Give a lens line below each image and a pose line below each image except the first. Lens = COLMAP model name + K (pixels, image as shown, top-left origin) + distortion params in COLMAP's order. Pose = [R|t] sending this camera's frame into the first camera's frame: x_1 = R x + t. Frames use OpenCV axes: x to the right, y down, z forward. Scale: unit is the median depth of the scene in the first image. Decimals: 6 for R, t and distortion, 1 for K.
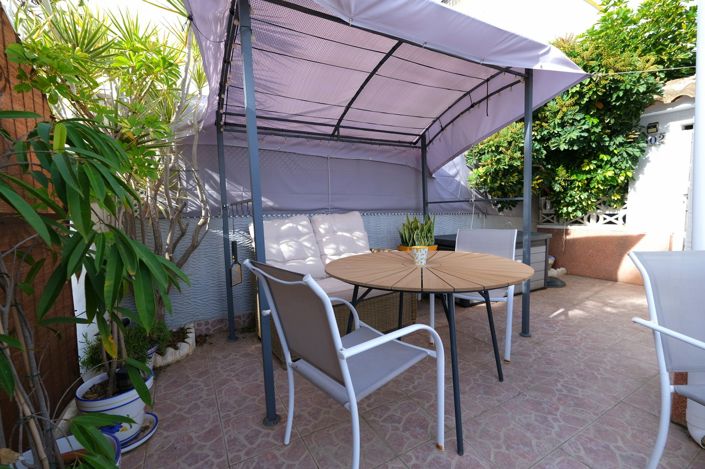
lens RADIAL K [[310.0, 0, 352.5], [0, 310.0, 234.5], [0, 0, 1]] dist [0.046708, 0.000027]
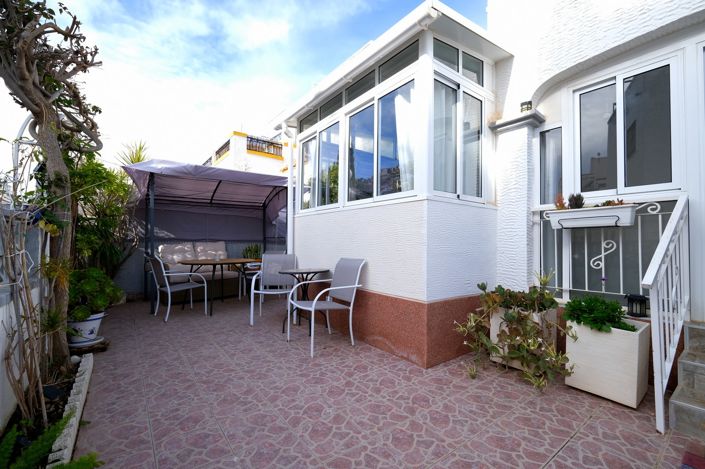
lens RADIAL K [[302.9, 0, 352.5], [0, 302.9, 234.5], [0, 0, 1]] dist [-0.001417, -0.000078]
pose [[0.989522, 0.034013, 0.140321, 0.633928], [-0.020645, 0.995201, -0.095645, 0.056656], [-0.142901, 0.091746, 0.985476, -1.139551]]
